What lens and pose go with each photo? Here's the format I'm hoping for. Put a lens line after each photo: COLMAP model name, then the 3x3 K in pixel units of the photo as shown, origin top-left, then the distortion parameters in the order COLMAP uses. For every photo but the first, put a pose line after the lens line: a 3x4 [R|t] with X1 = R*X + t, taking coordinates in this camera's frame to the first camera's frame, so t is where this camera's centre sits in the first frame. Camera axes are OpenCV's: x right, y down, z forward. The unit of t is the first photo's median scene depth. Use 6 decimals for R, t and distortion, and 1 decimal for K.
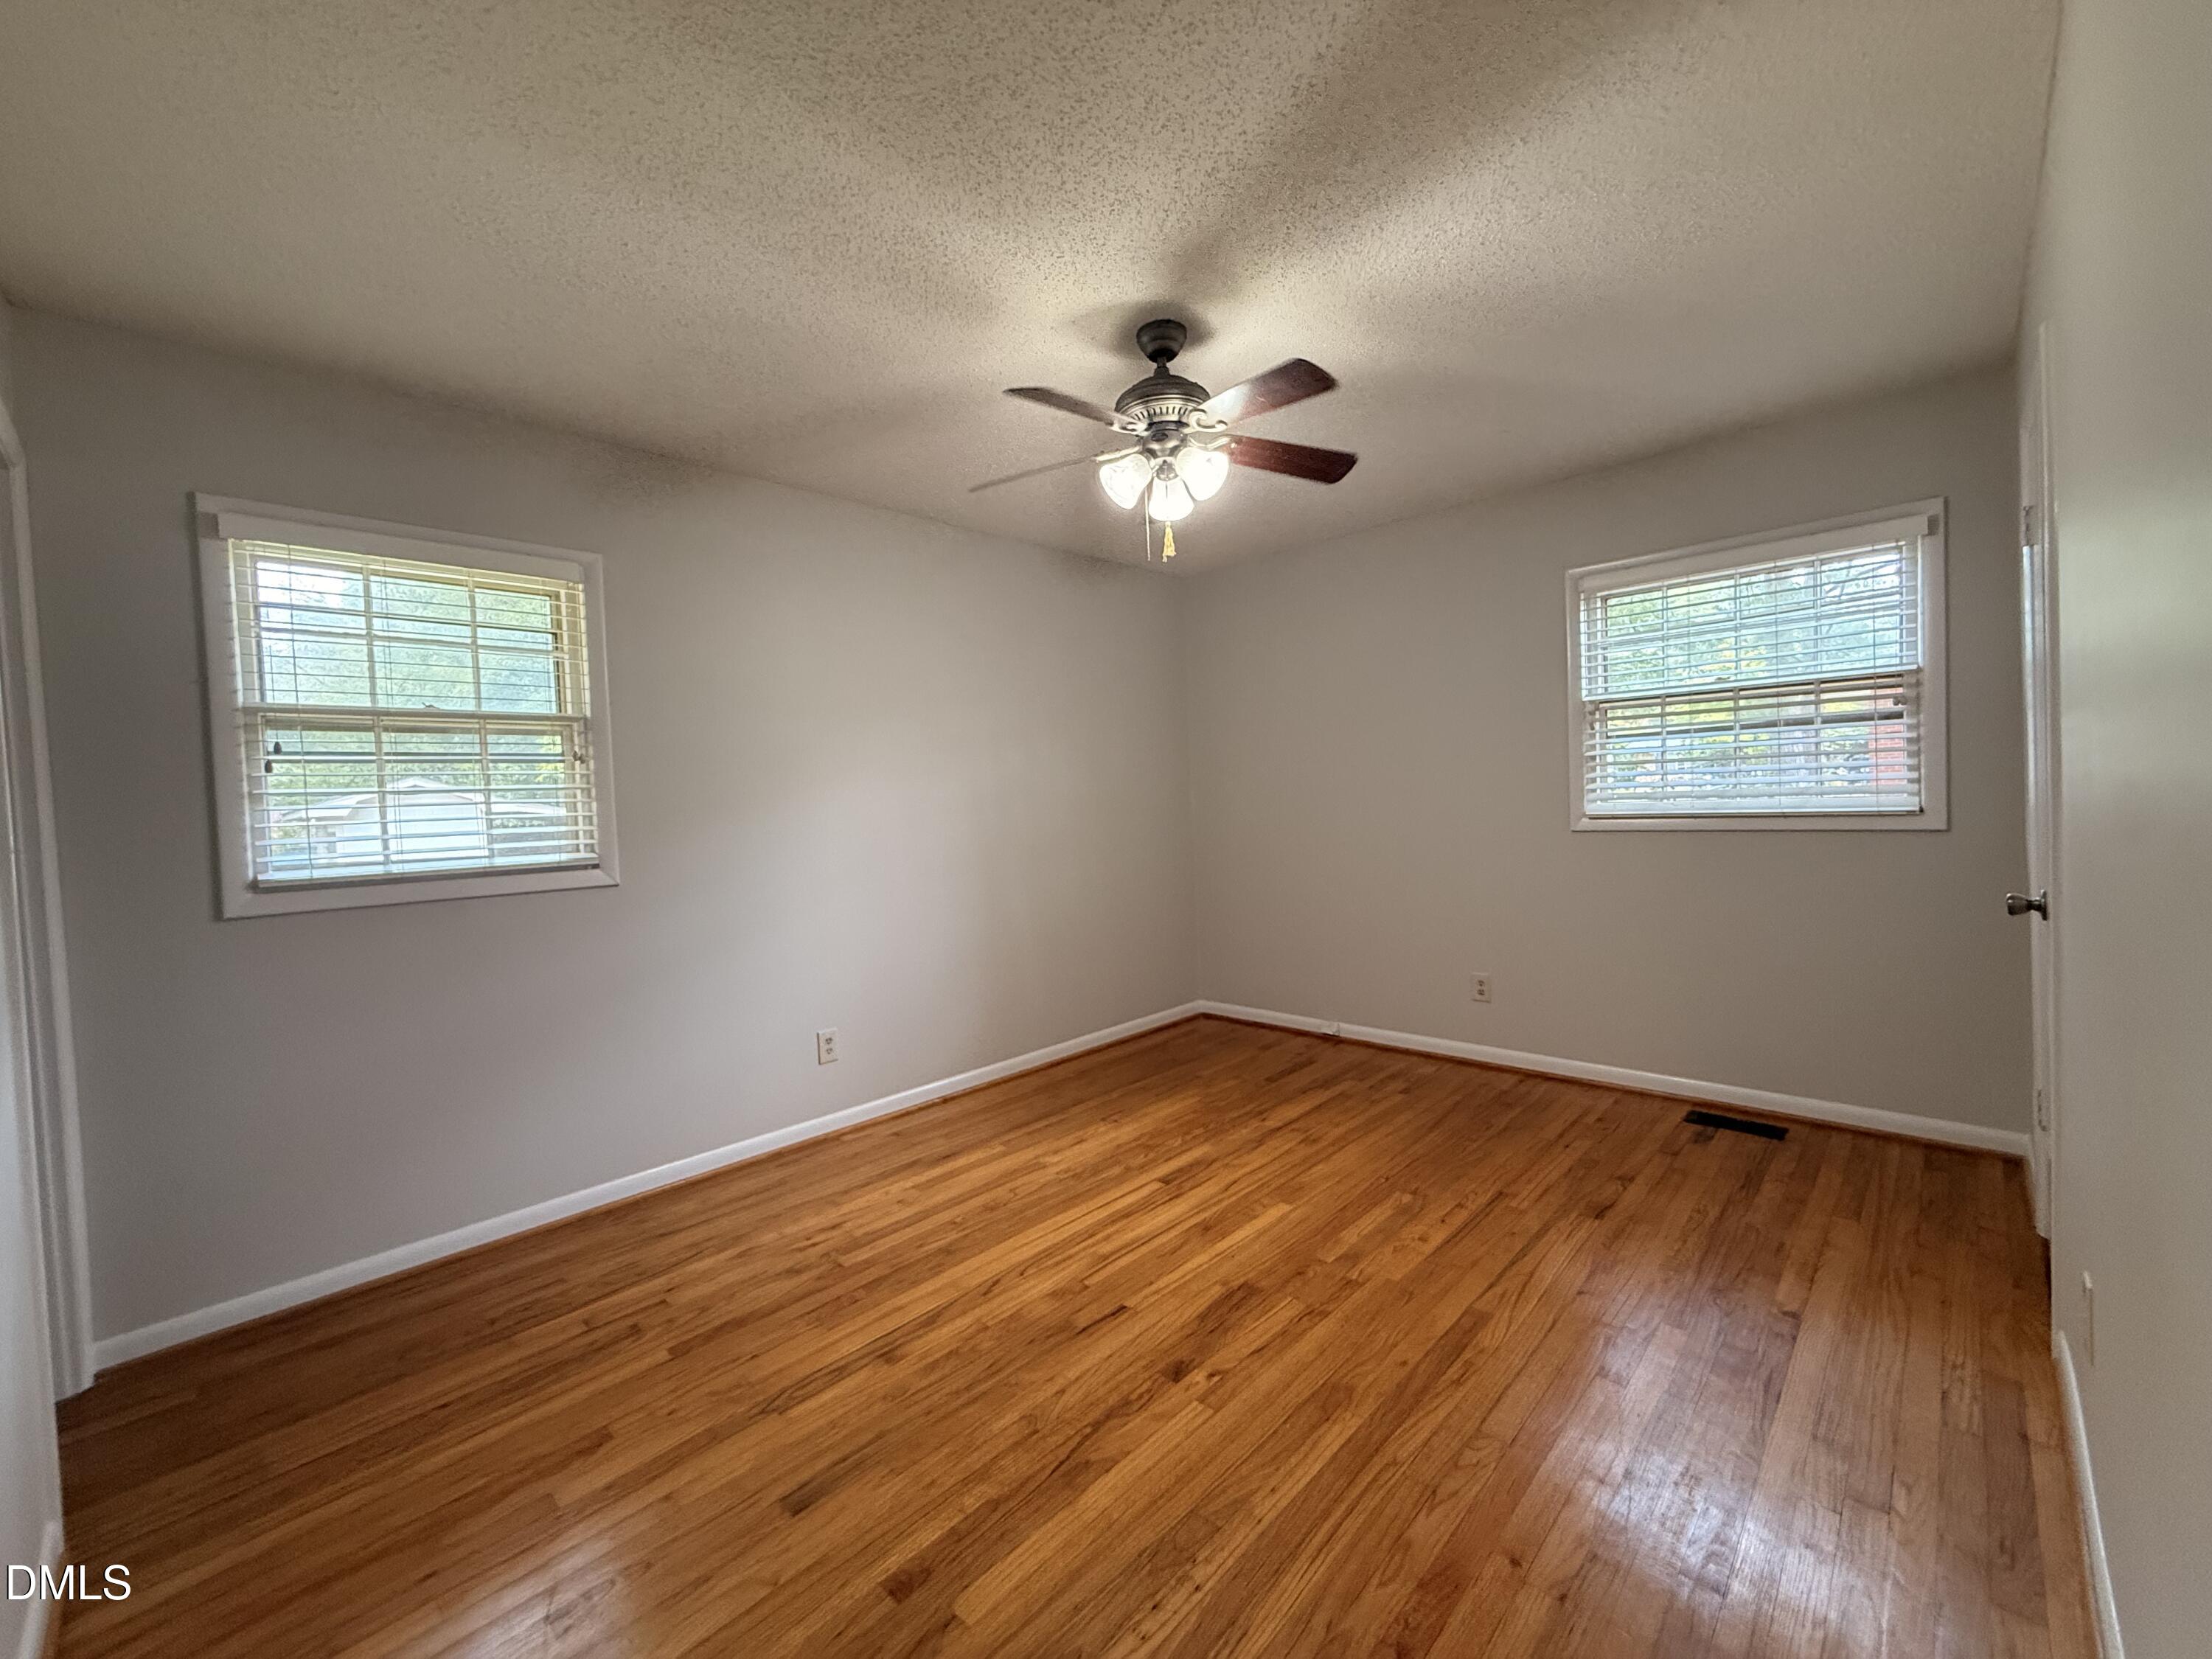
lens RADIAL K [[886.7, 0, 1100.5], [0, 886.7, 829.3], [0, 0, 1]] dist [-0.000072, -0.000046]
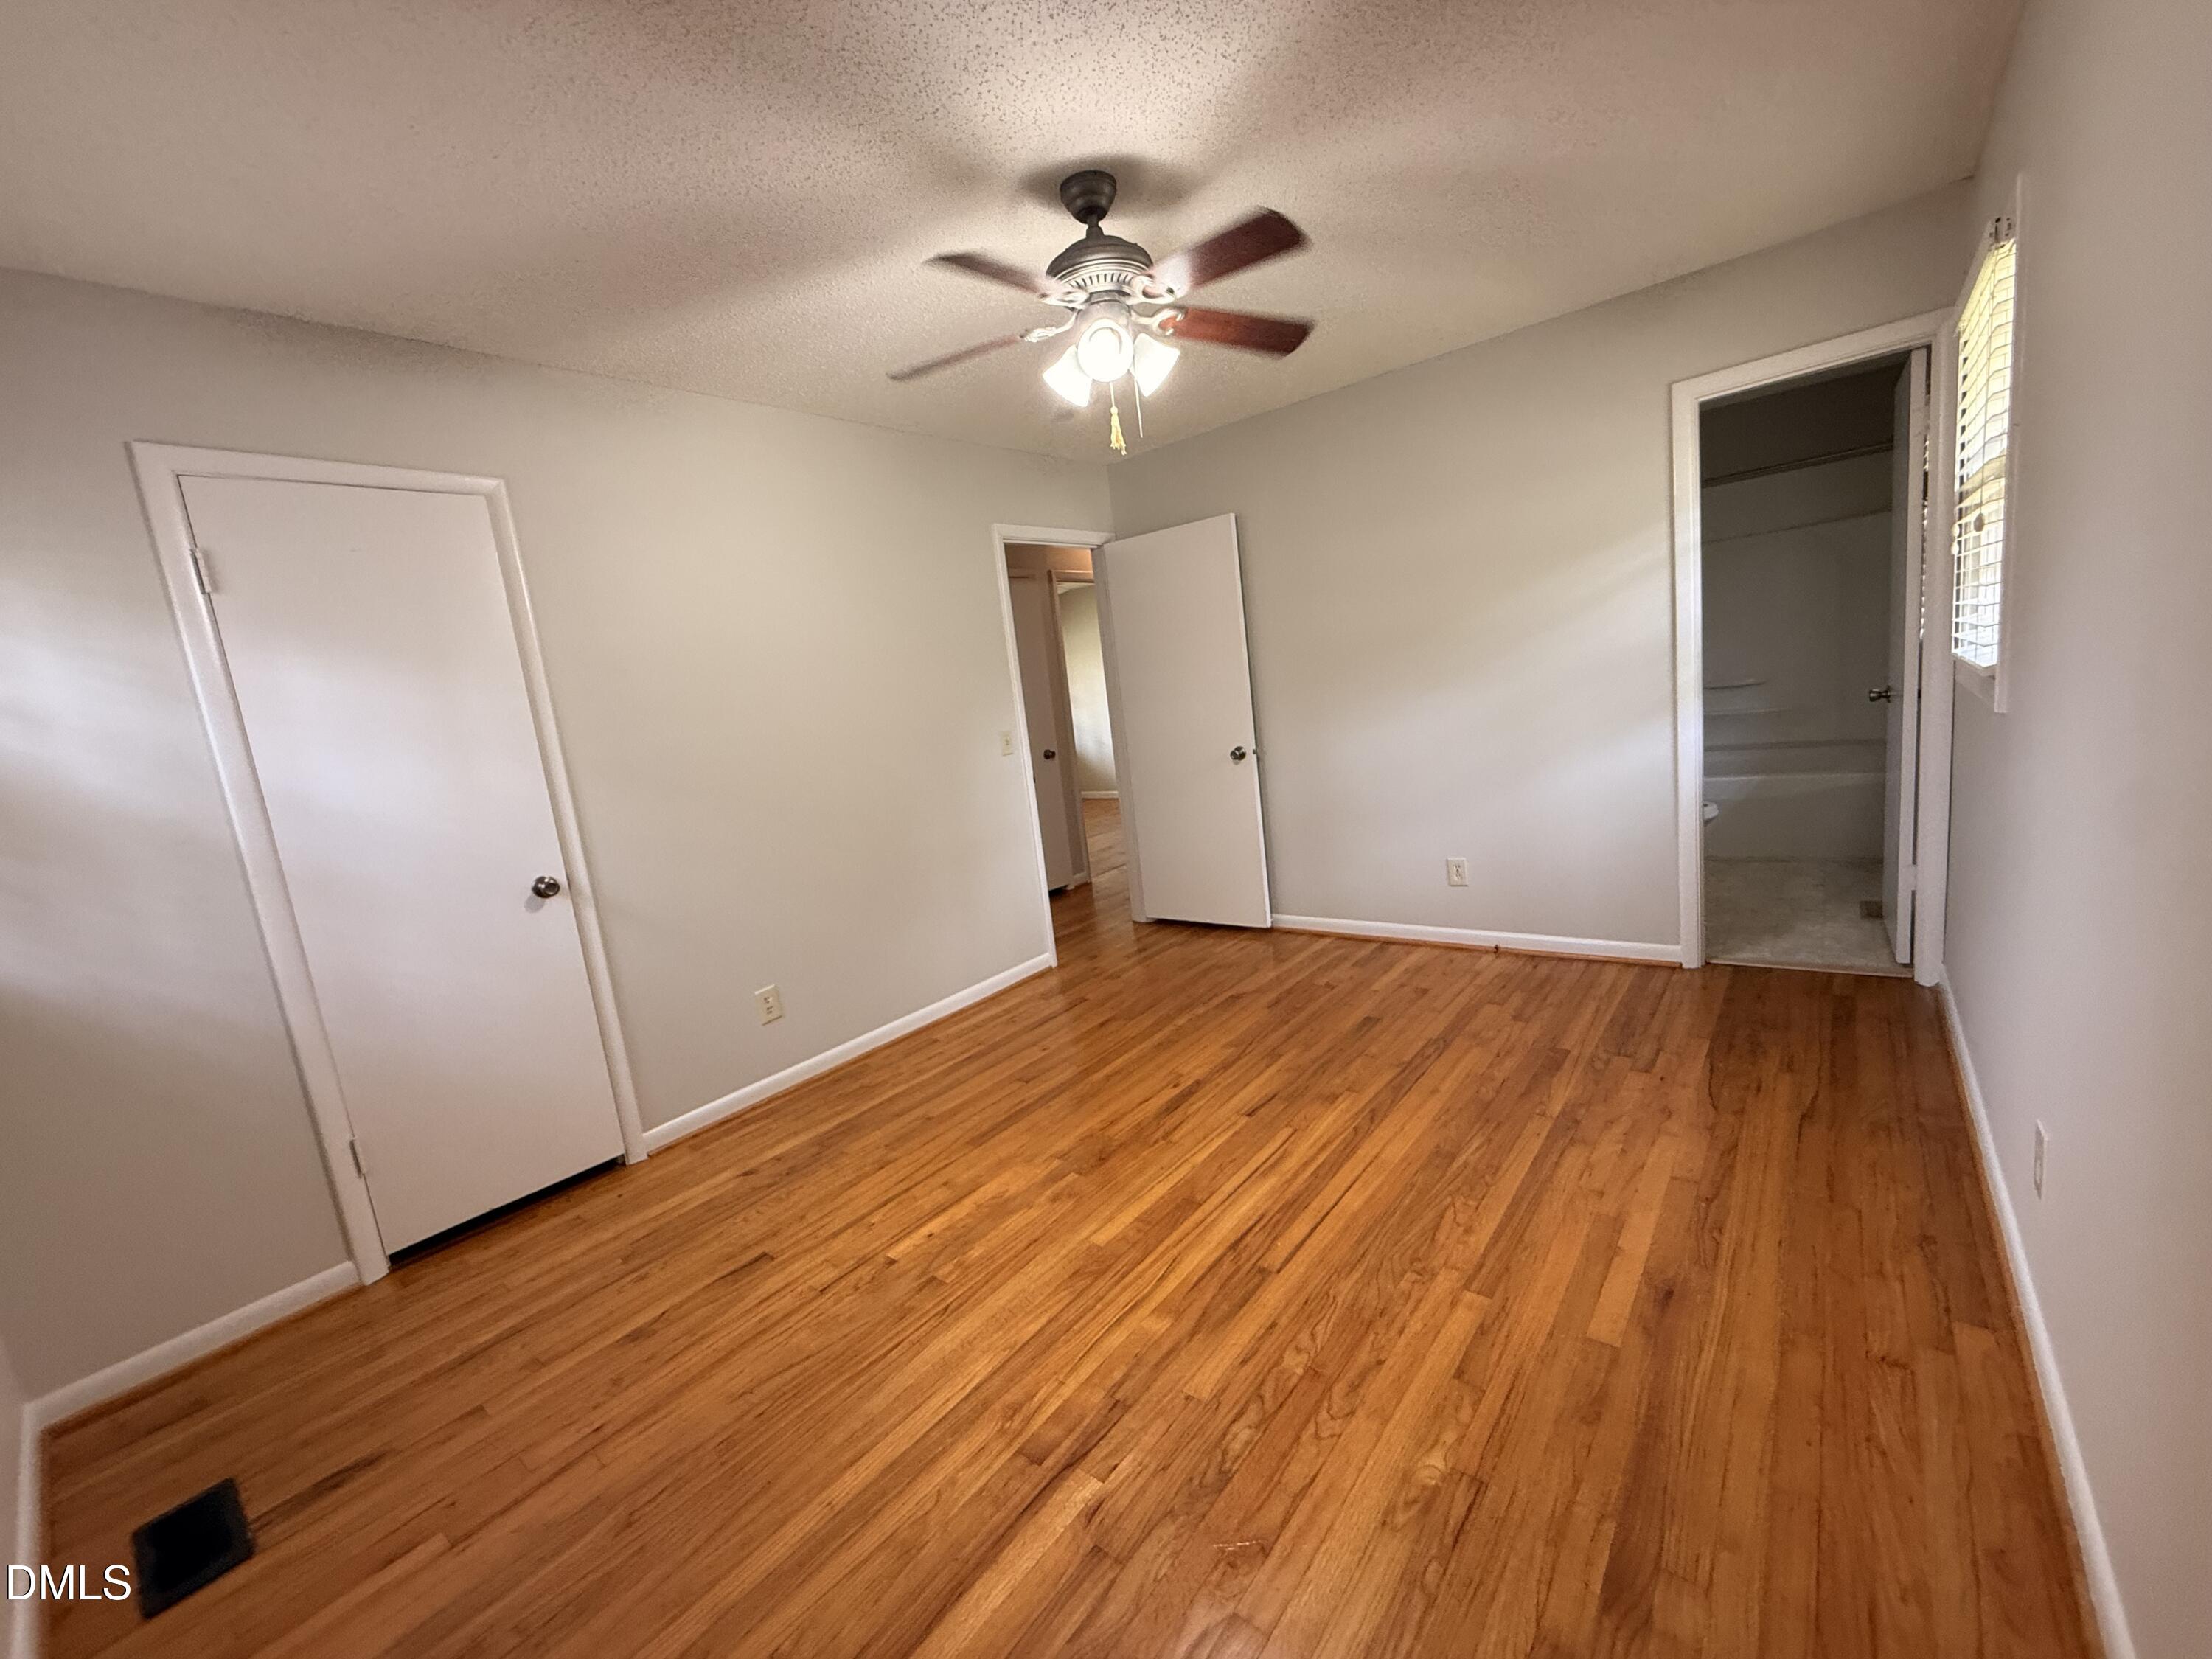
lens RADIAL K [[886.7, 0, 1100.5], [0, 886.7, 829.3], [0, 0, 1]] dist [-0.000072, -0.000046]
pose [[-0.983277, 0.171992, -0.059882, 0.199796], [0.158277, 0.969687, 0.186159, -0.091887], [0.090084, 0.173568, -0.980693, 1.798357]]
